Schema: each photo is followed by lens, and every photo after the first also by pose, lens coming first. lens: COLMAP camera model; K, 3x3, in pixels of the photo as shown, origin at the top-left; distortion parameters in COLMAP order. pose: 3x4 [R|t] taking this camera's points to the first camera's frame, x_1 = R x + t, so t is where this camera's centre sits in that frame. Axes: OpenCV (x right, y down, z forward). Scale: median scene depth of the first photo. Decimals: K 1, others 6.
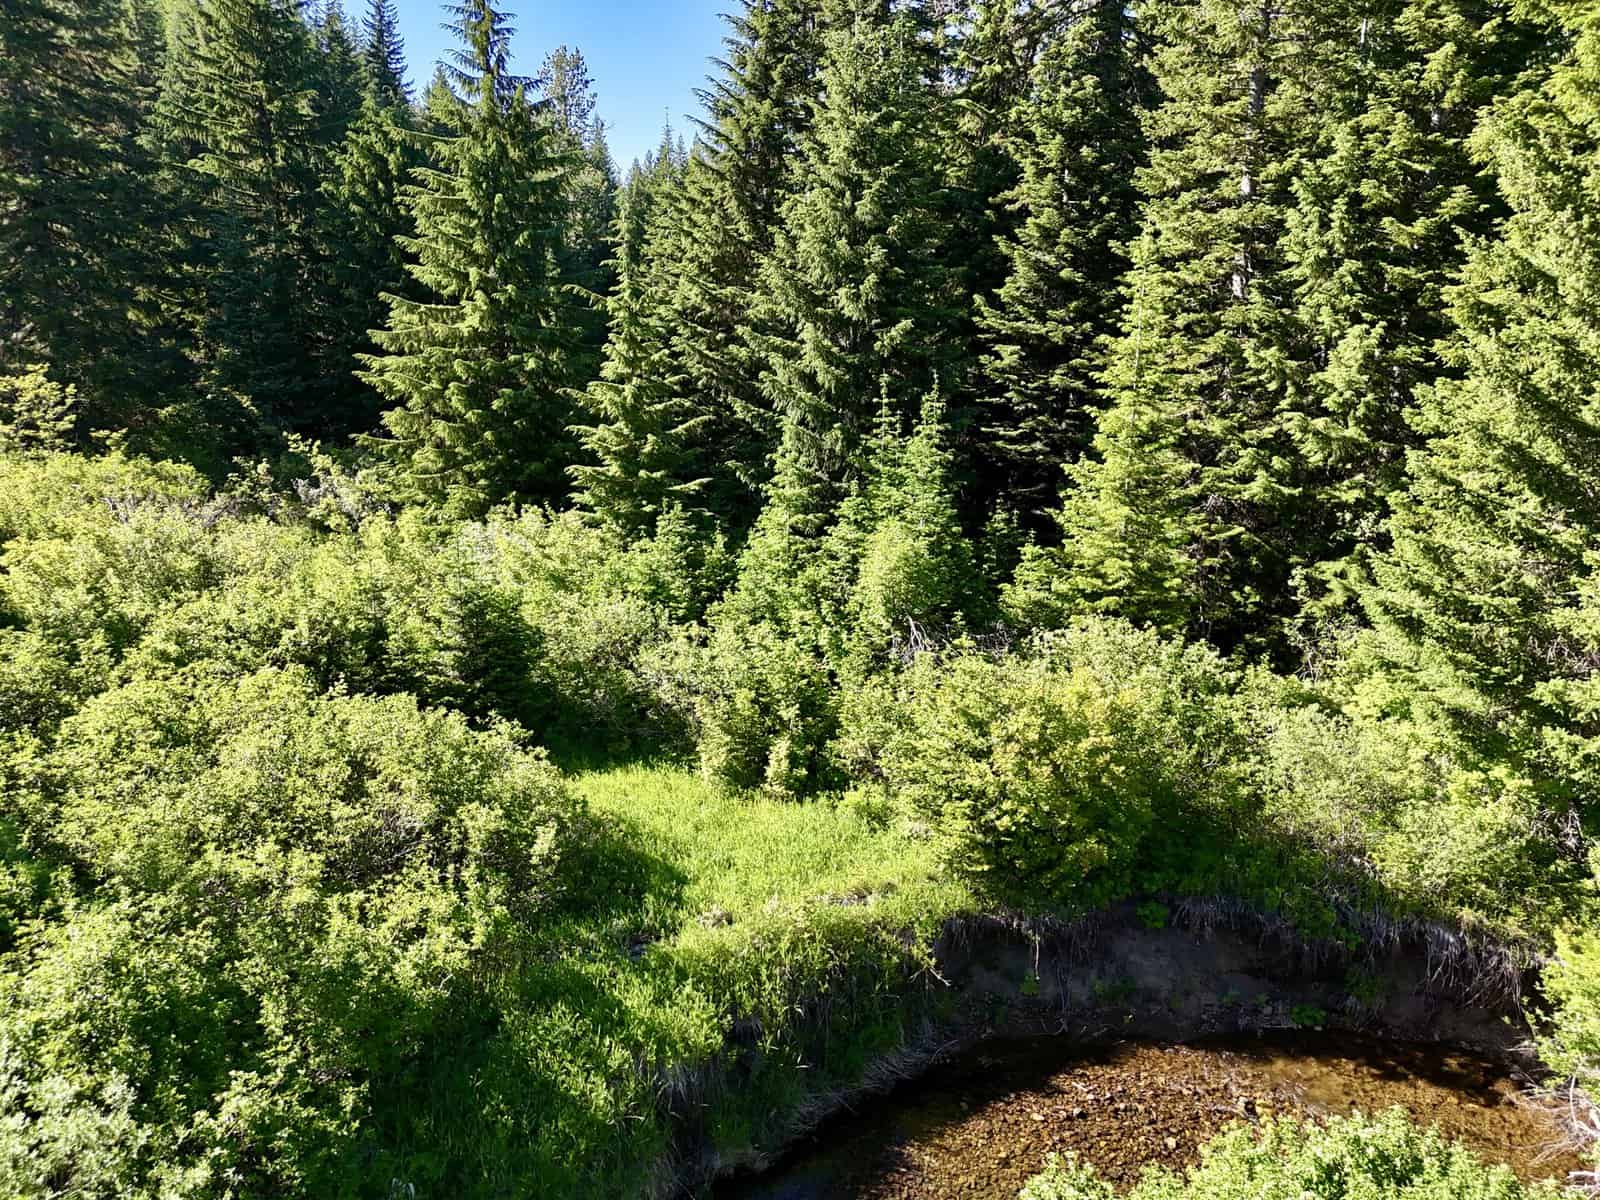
lens RADIAL K [[1201.2, 0, 811.3], [0, 1201.2, 590.3], [0, 0, 1]] dist [0.045657, -0.026617]
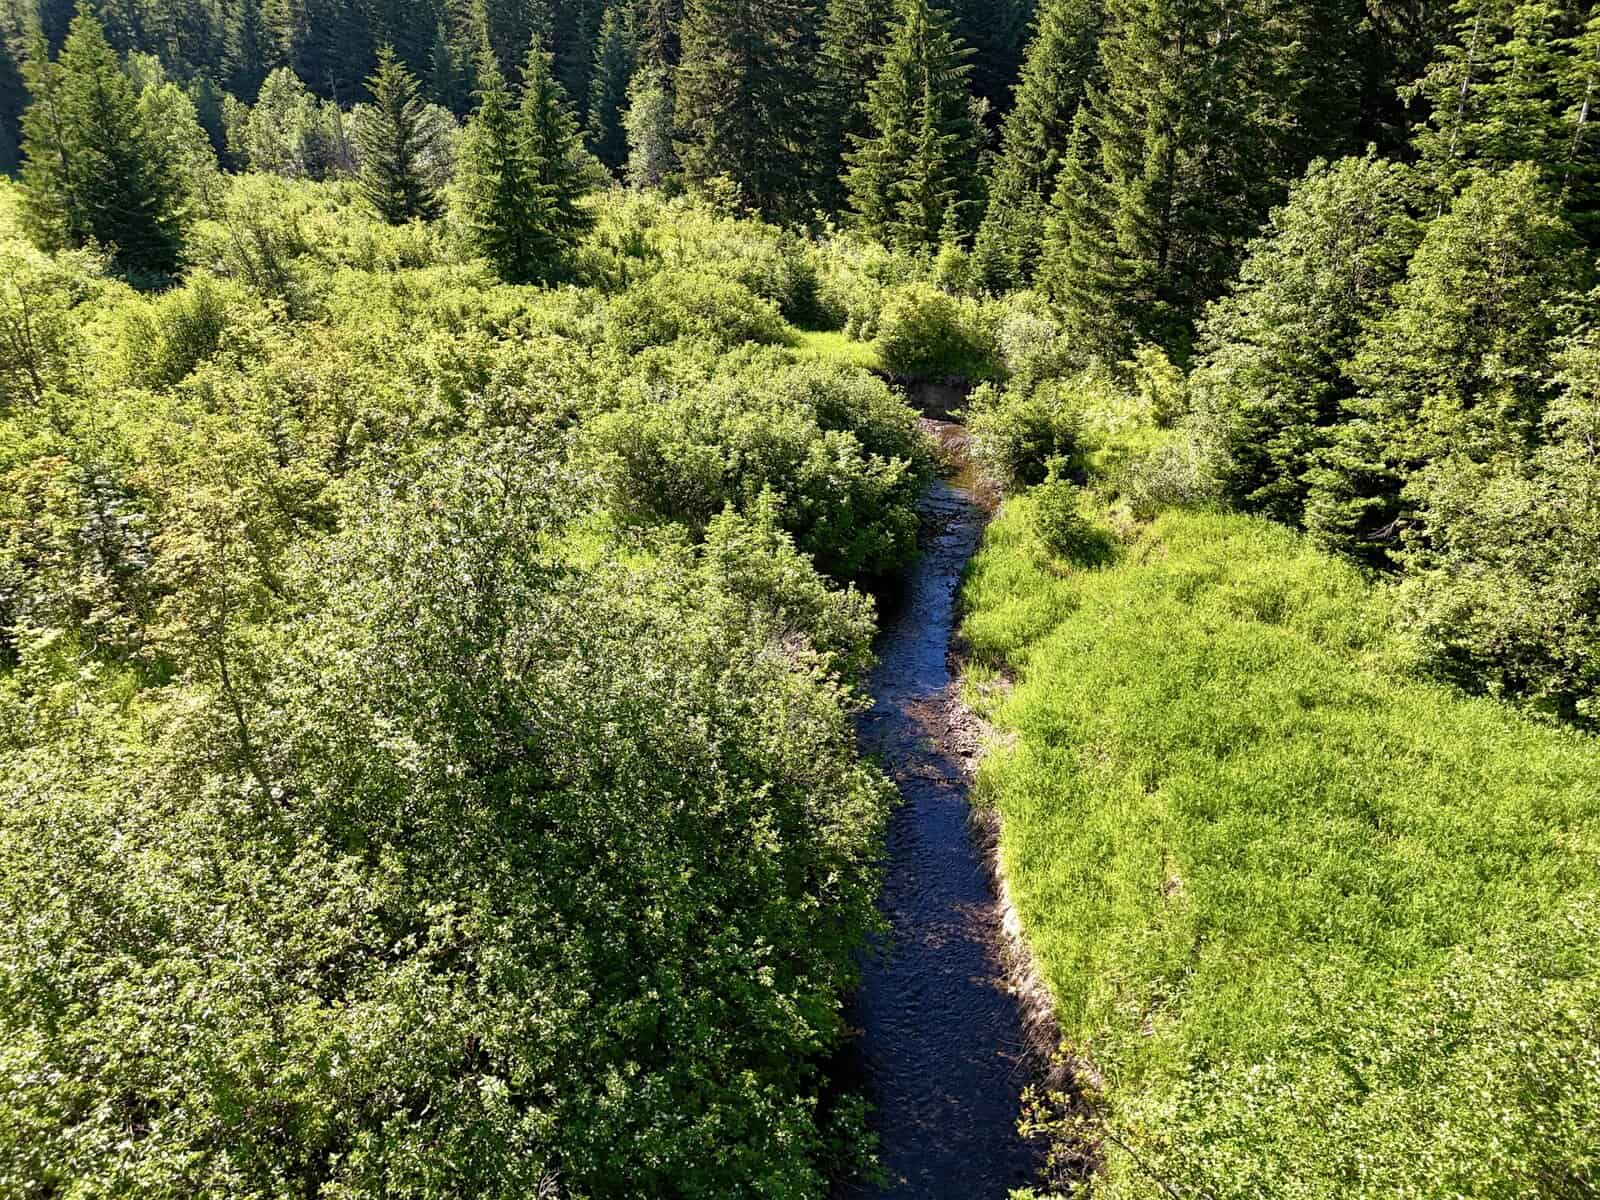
lens RADIAL K [[1201.2, 0, 764.6], [0, 1201.2, 607.3], [0, 0, 1]] dist [0.045657, -0.026617]
pose [[0.804043, 0.218061, -0.553140, 1.491089], [-0.136125, 0.973121, 0.185757, 0.298156], [0.578779, -0.074060, 0.812115, -1.394717]]
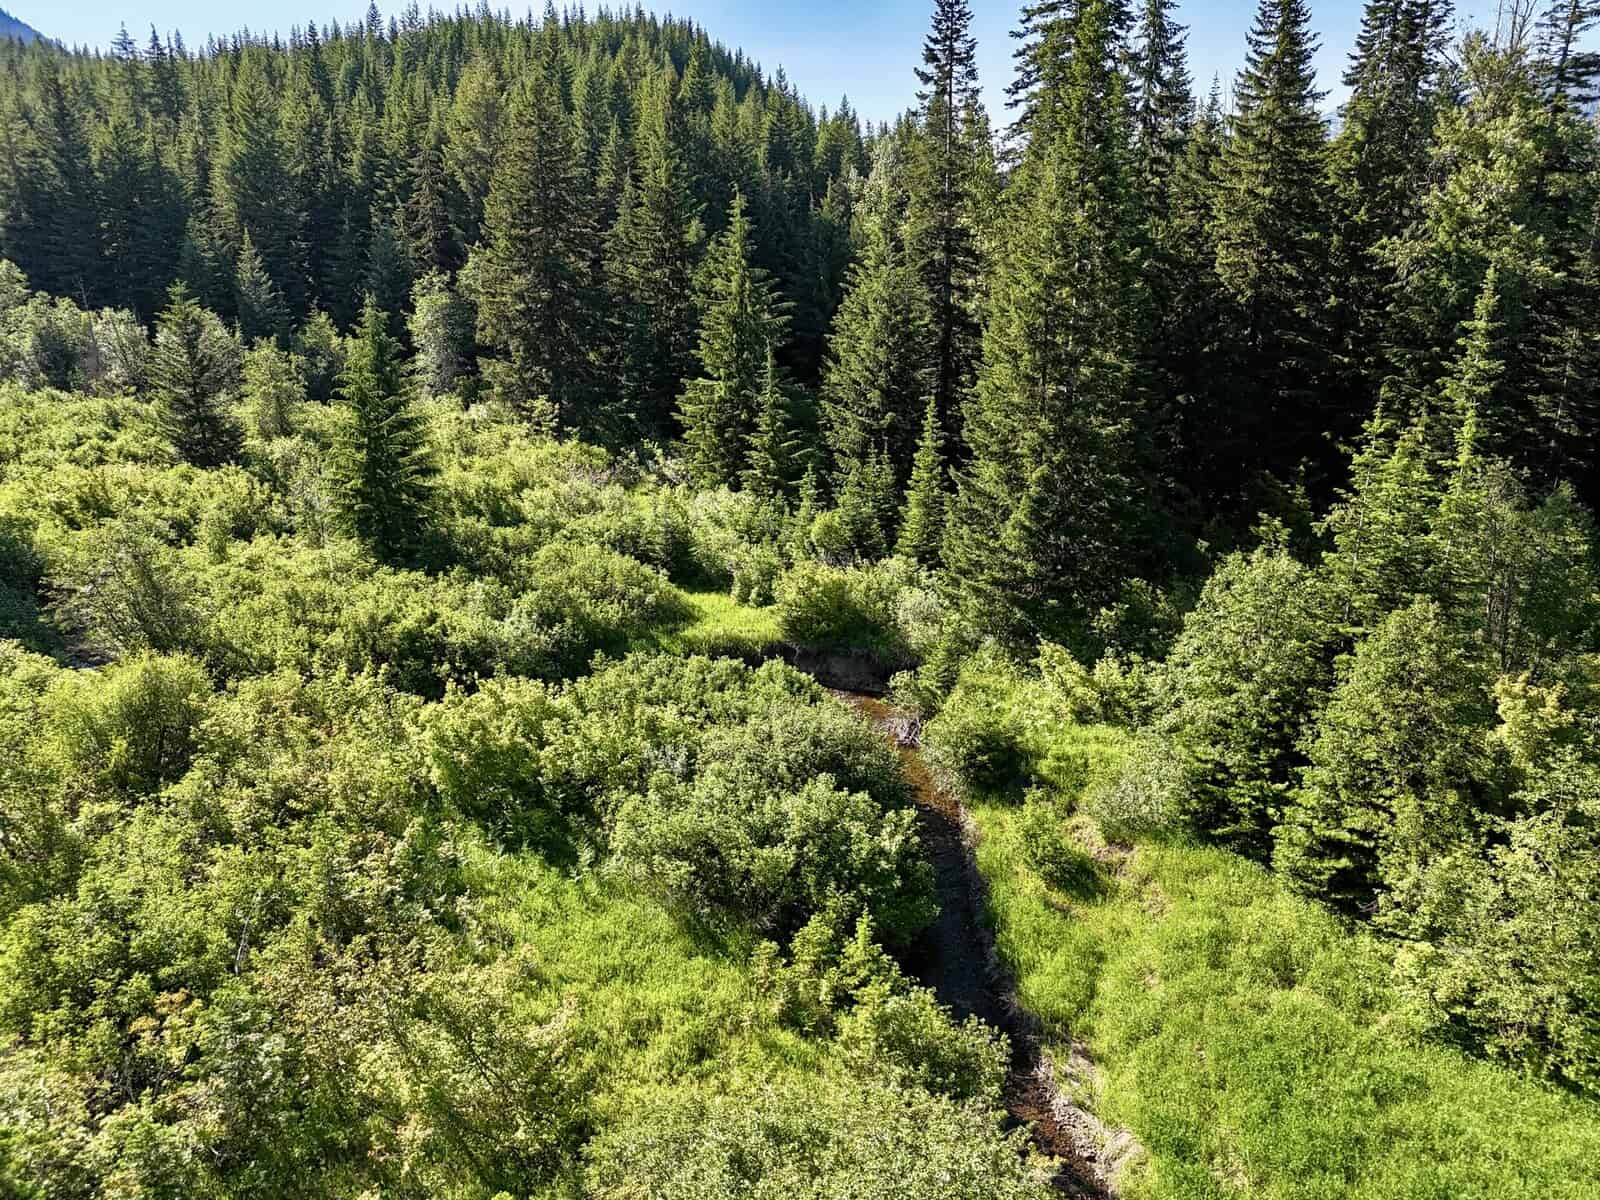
lens RADIAL K [[1201.2, 0, 790.2], [0, 1201.2, 611.2], [0, 0, 1]] dist [0.045657, -0.026617]
pose [[0.929535, 0.109962, -0.351956, 1.118948], [-0.086266, 0.992861, 0.082367, -0.058843], [0.358501, -0.046201, 0.932385, -1.682783]]
